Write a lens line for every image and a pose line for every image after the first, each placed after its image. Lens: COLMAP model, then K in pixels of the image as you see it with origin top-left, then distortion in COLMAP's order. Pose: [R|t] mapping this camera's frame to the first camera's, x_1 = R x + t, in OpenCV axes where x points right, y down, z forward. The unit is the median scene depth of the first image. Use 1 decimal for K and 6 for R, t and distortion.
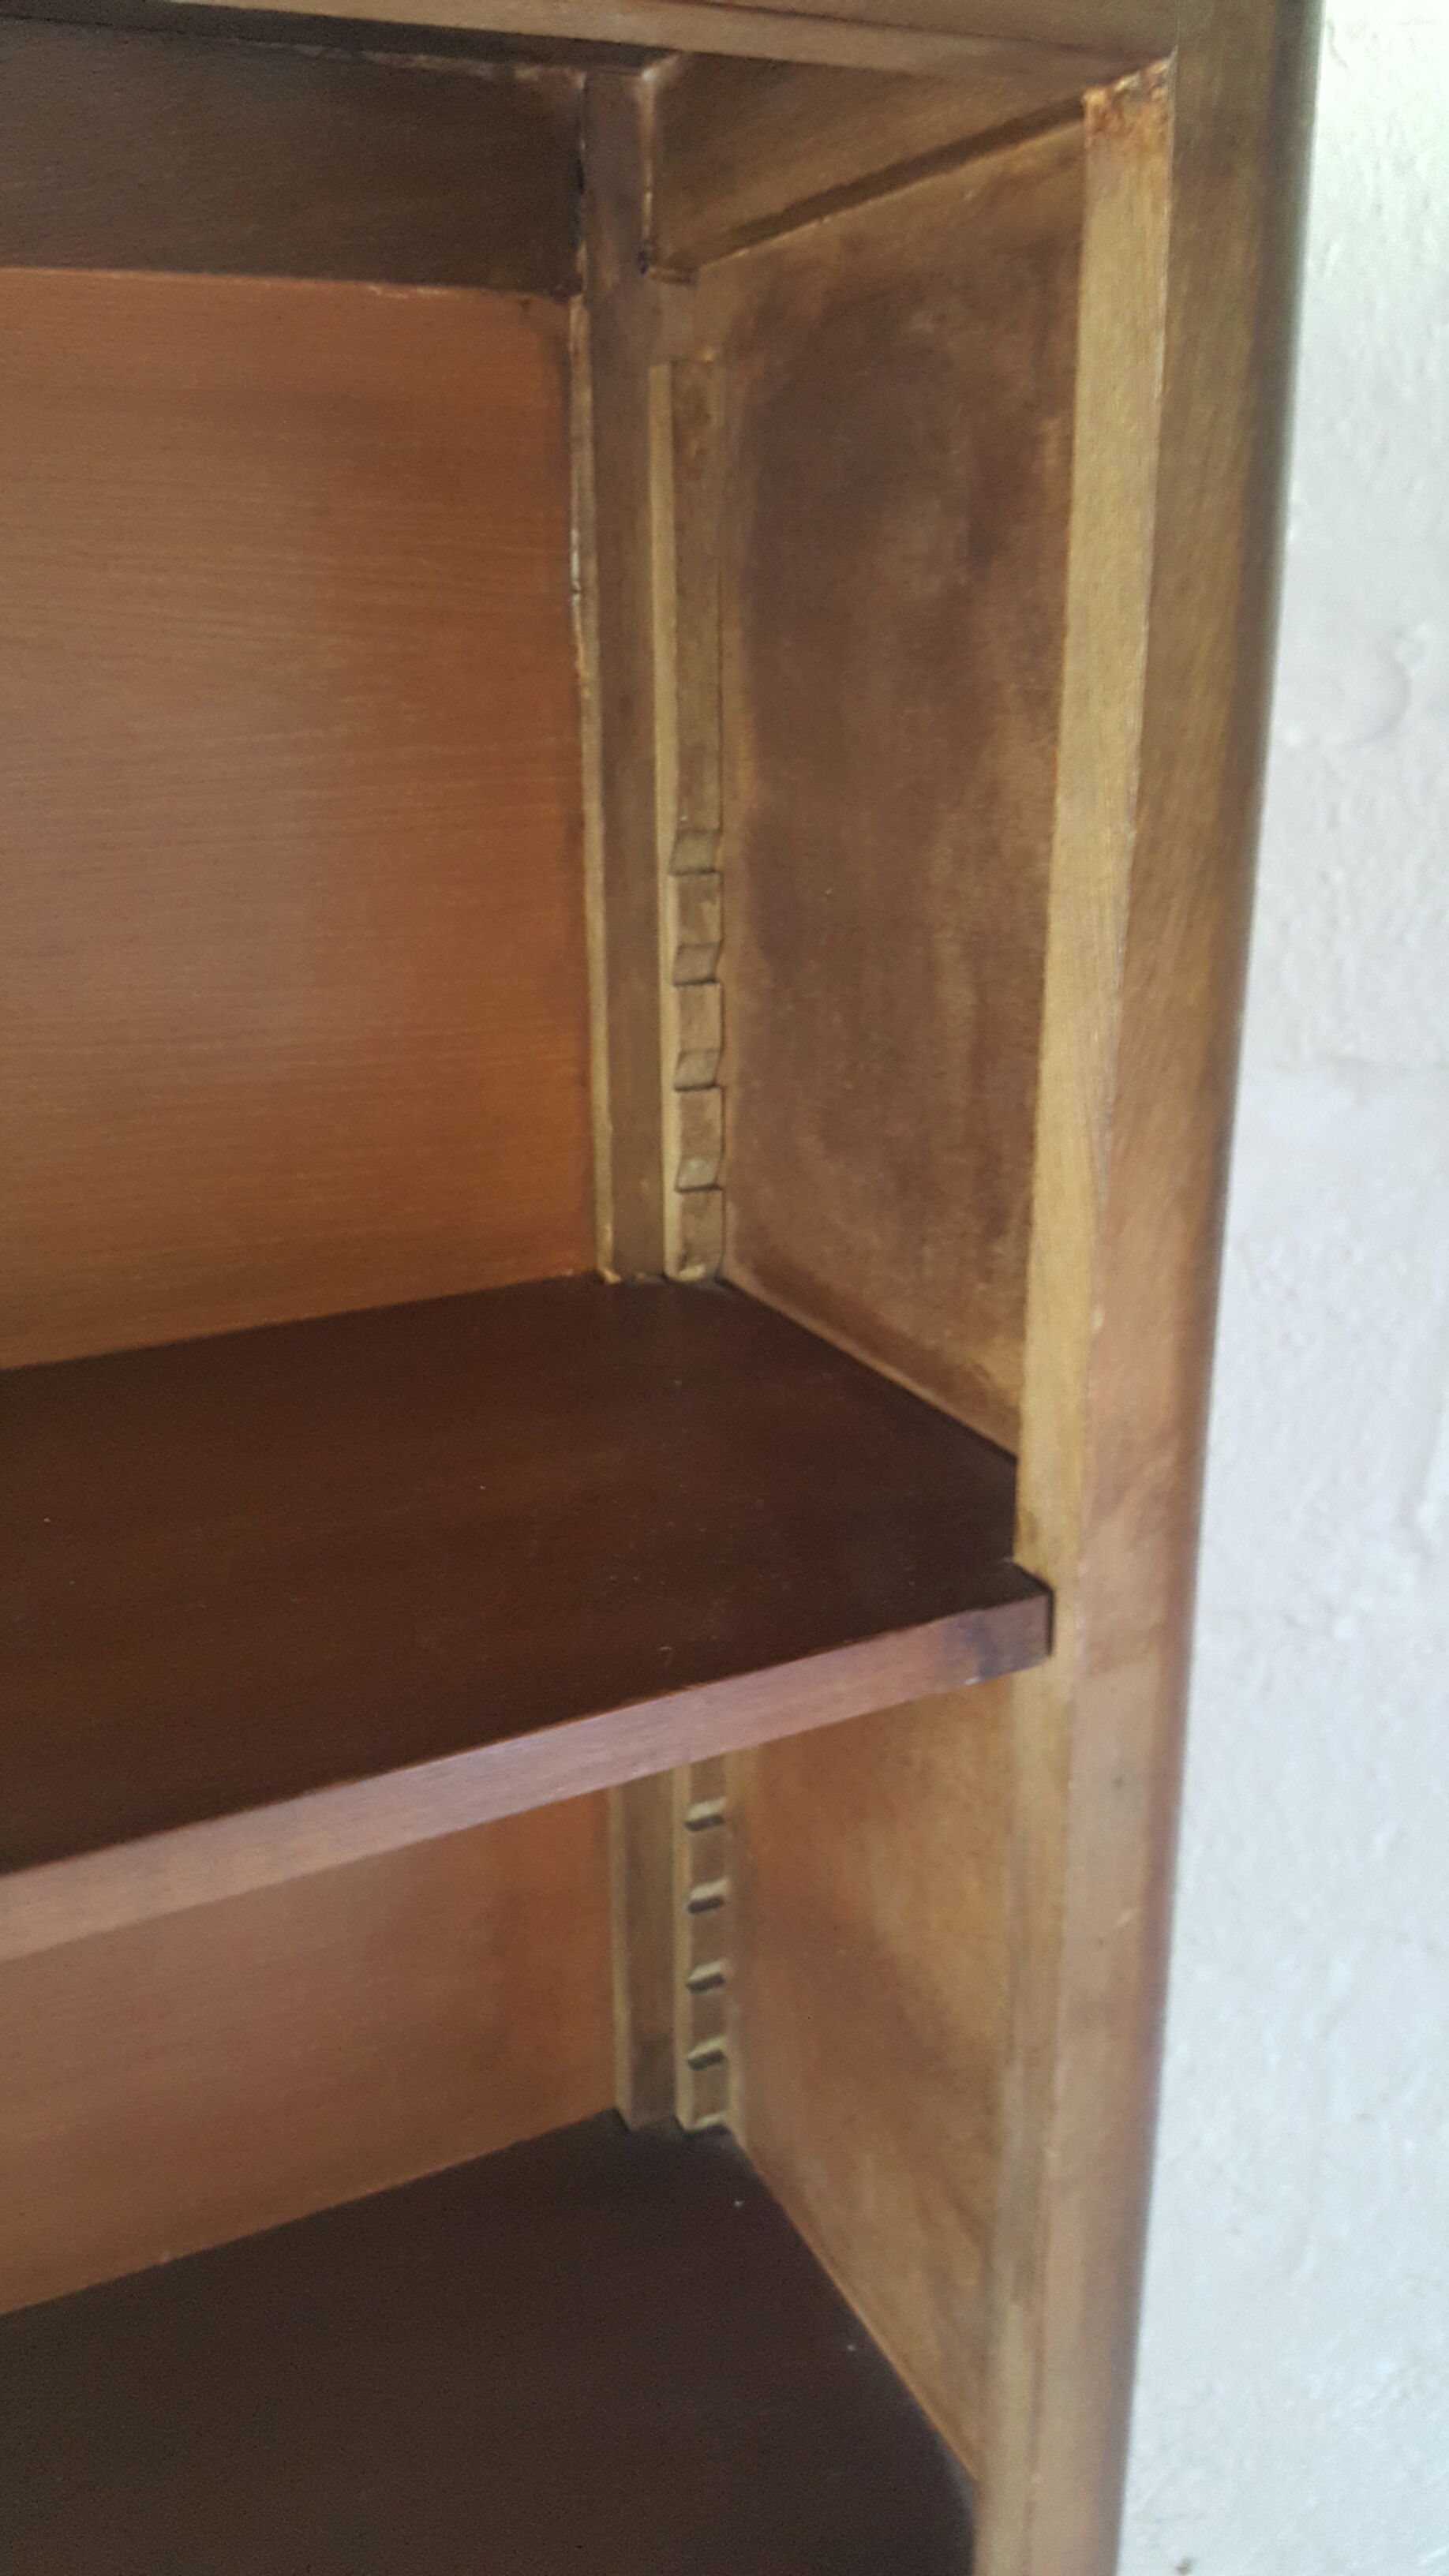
lens RADIAL K [[2001.5, 0, 724.5], [0, 2001.5, 1288.0], [0, 0, 1]] dist [0.125656, -0.303944]
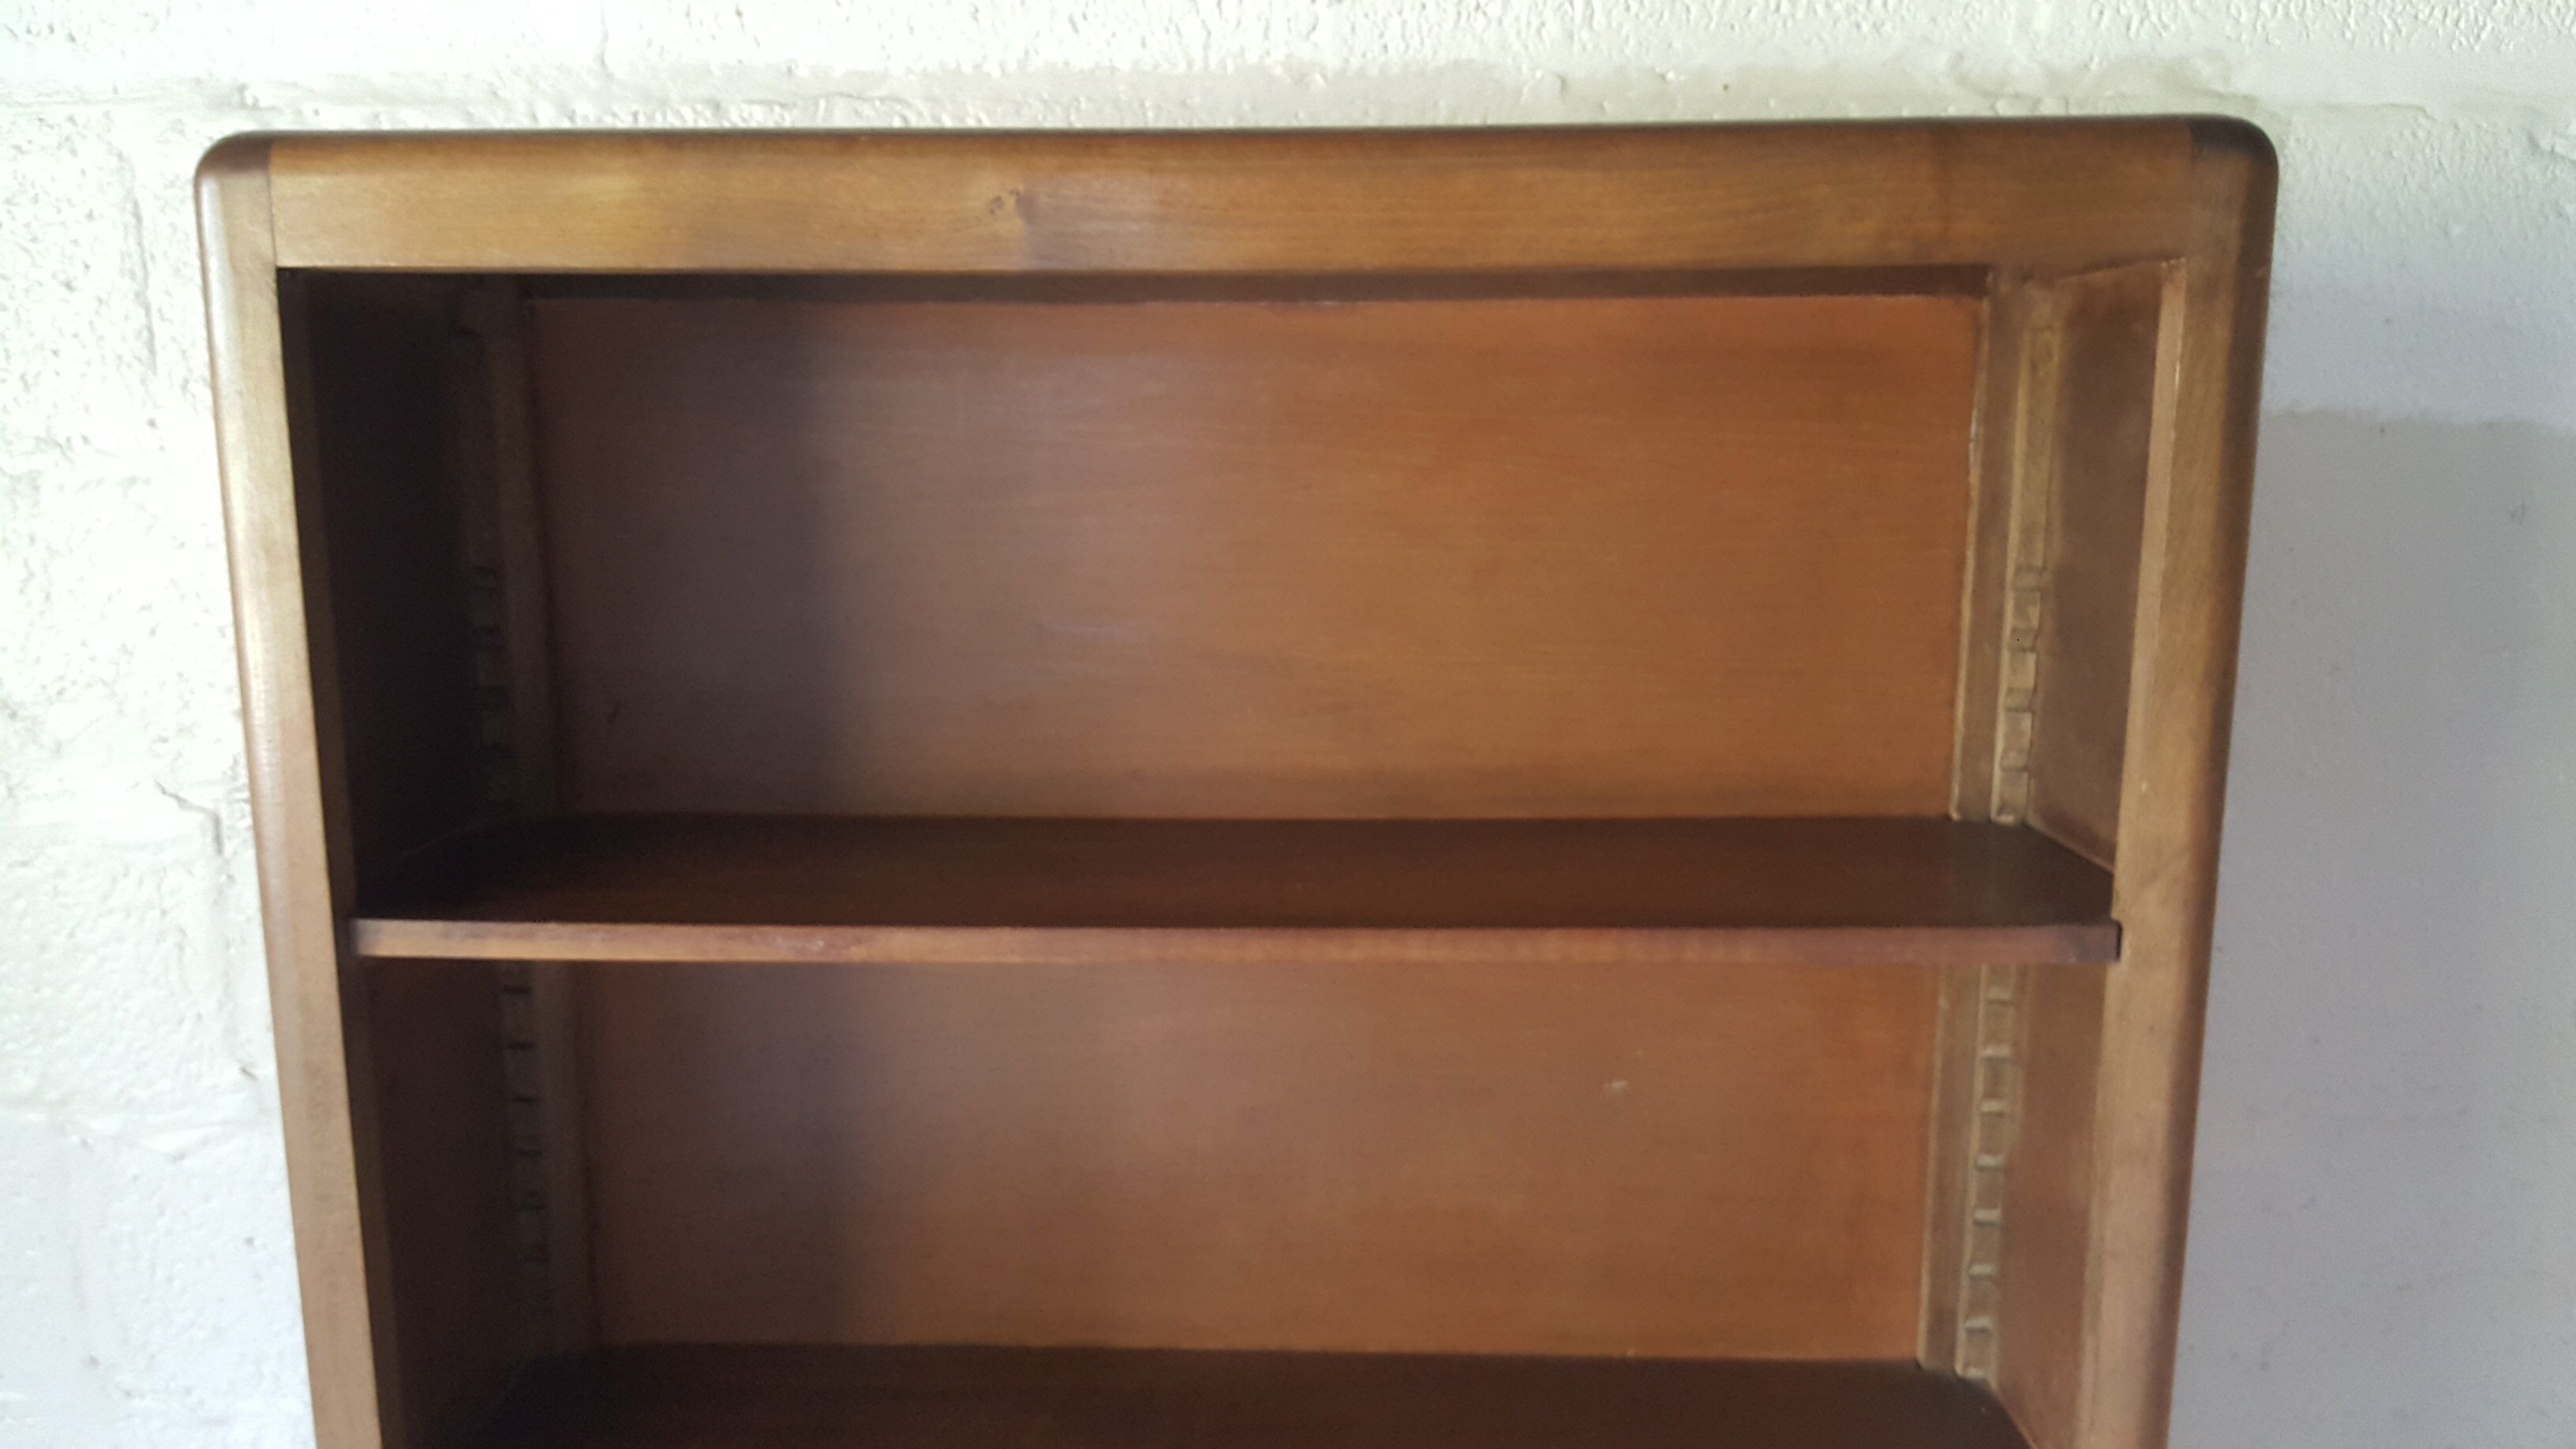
lens RADIAL K [[1908.9, 0, 1288.0], [0, 1908.9, 724.5], [0, 0, 1]] dist [0.135863, -0.222988]
pose [[0.882605, 0.088216, -0.461764, 0.207086], [-0.157677, 0.980890, -0.113989, 0.206766], [0.442884, 0.173417, 0.879648, -0.773071]]
